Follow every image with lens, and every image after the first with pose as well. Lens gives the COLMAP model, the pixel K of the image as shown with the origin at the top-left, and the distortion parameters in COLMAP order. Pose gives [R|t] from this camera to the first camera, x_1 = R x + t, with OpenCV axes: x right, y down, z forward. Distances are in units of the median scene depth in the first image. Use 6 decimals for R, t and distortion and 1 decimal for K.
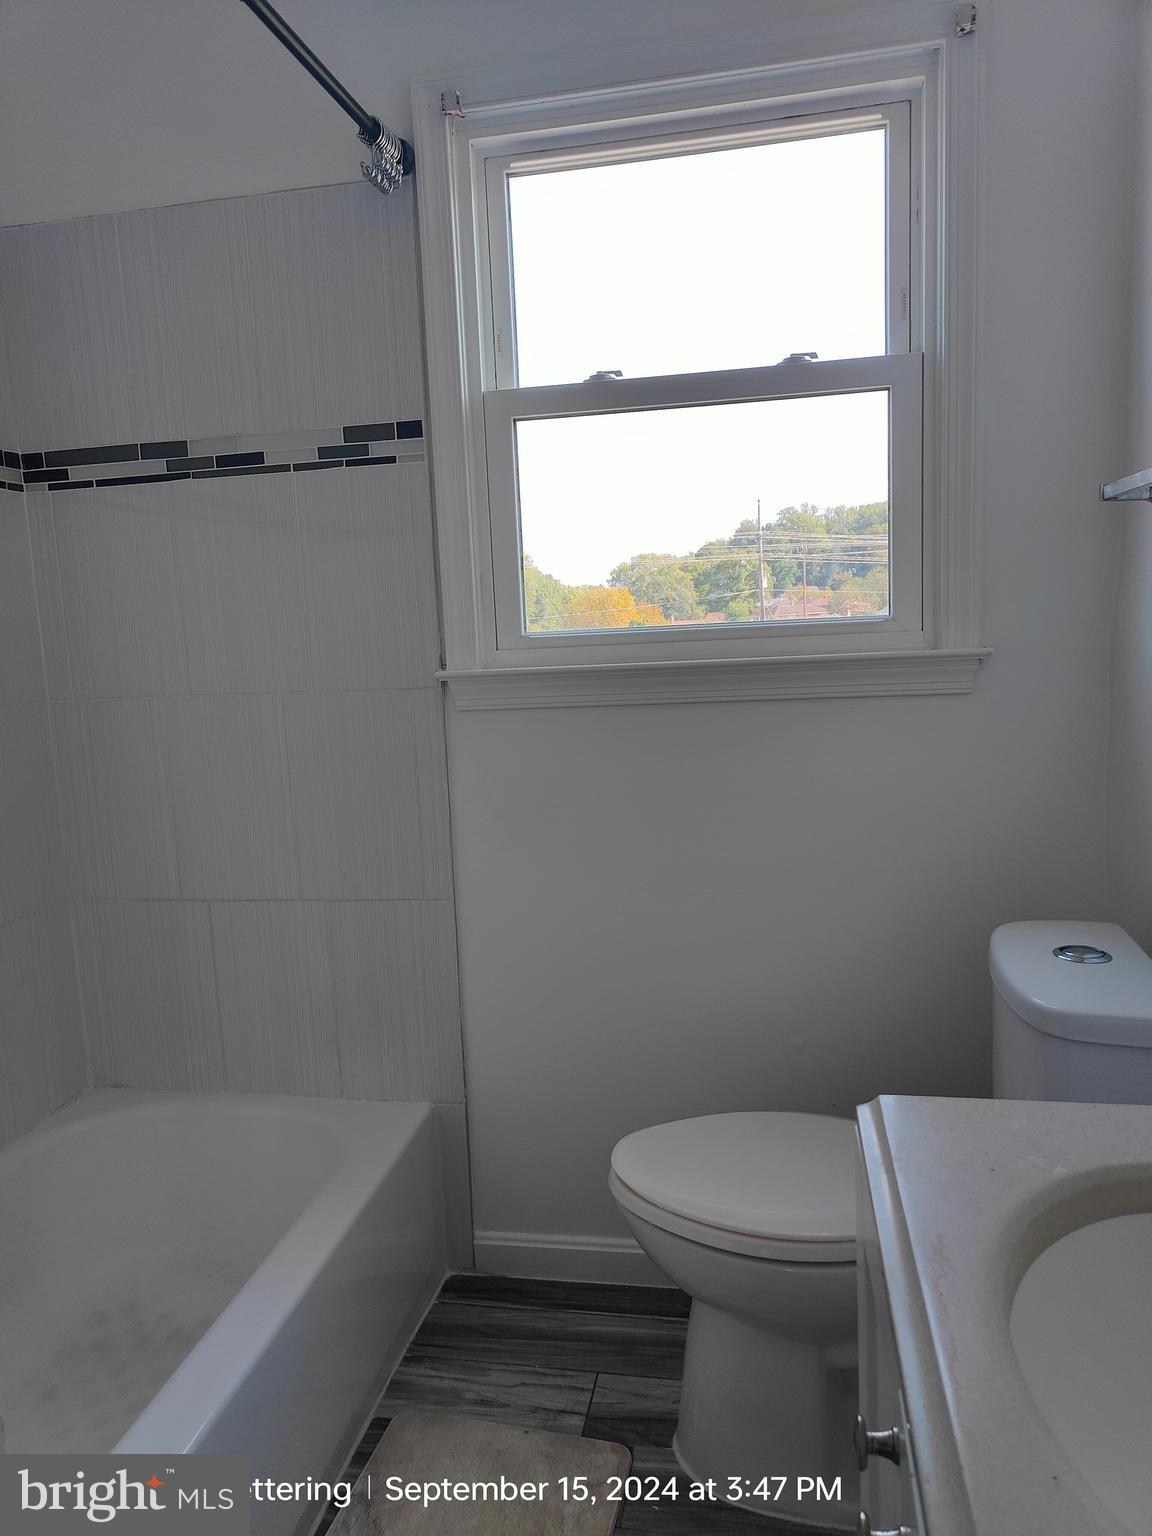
lens RADIAL K [[1060.0, 0, 558.6], [0, 1060.0, 769.7], [0, 0, 1]] dist [0.030424, -0.024024]
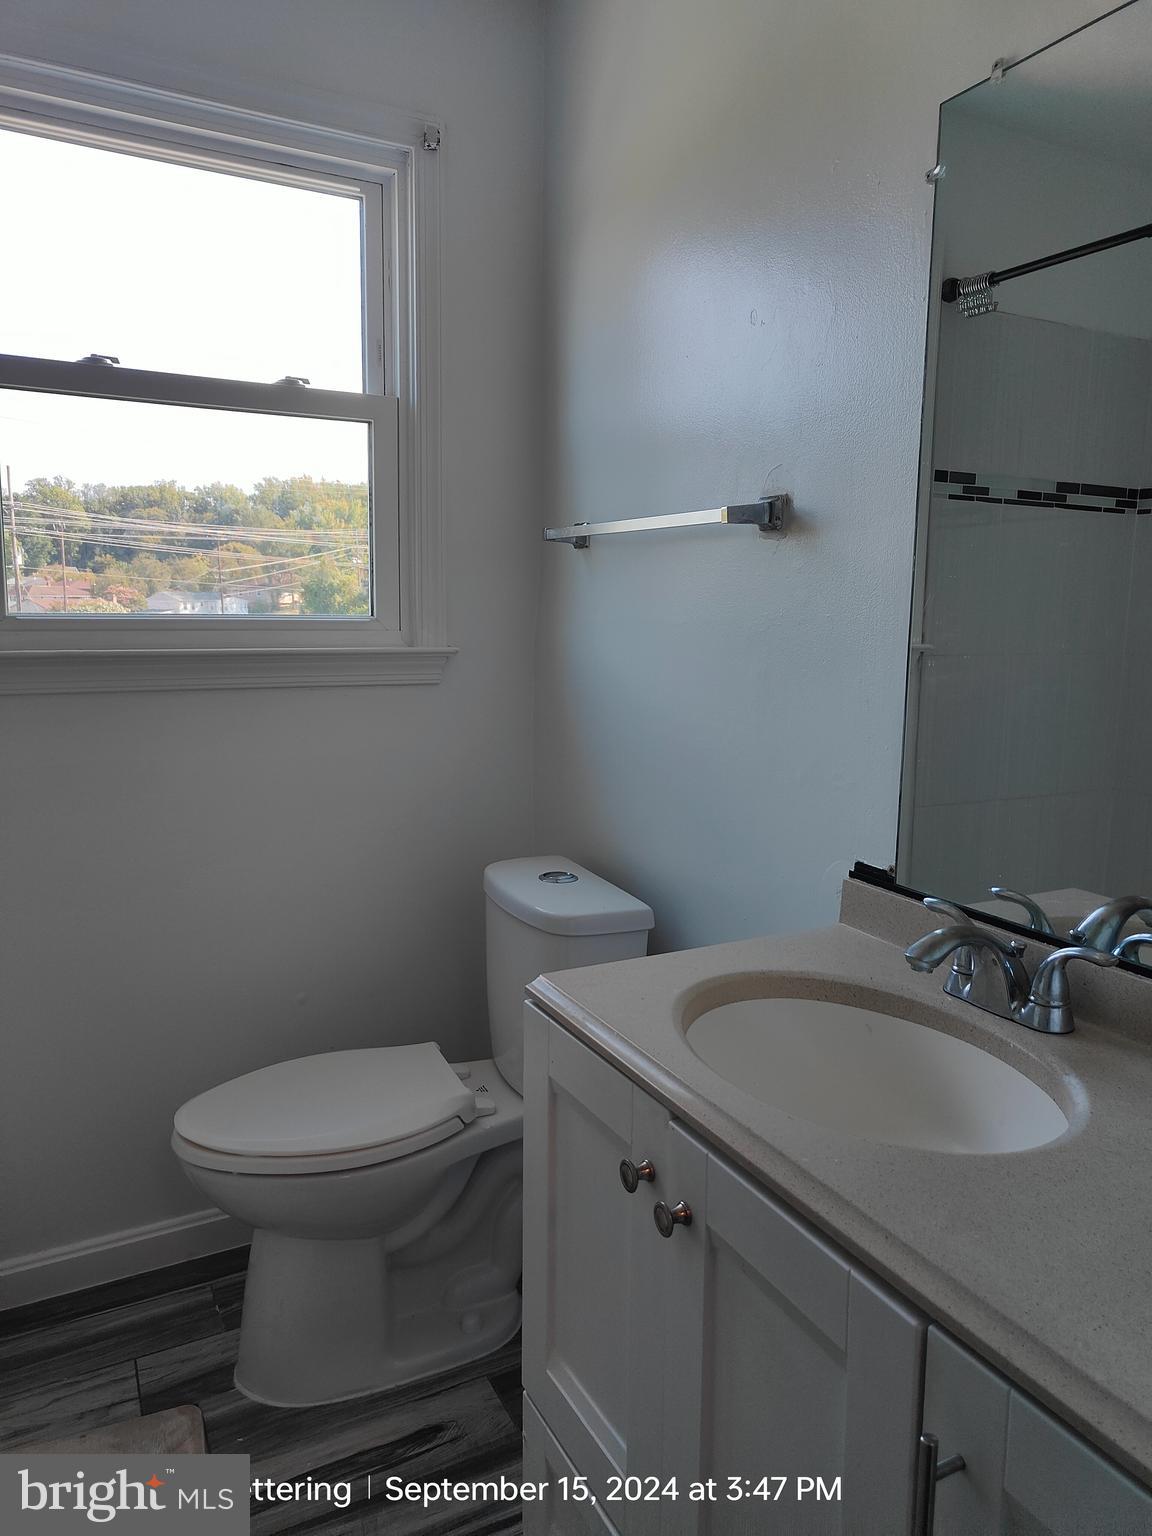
lens RADIAL K [[1060.0, 0, 577.9], [0, 1060.0, 758.4], [0, 0, 1]] dist [0.030424, -0.024024]
pose [[0.779742, -0.035343, 0.625103, -0.246853], [0.036377, 0.999276, 0.011122, 0.006317], [-0.625043, 0.014067, 0.780463, -0.049830]]
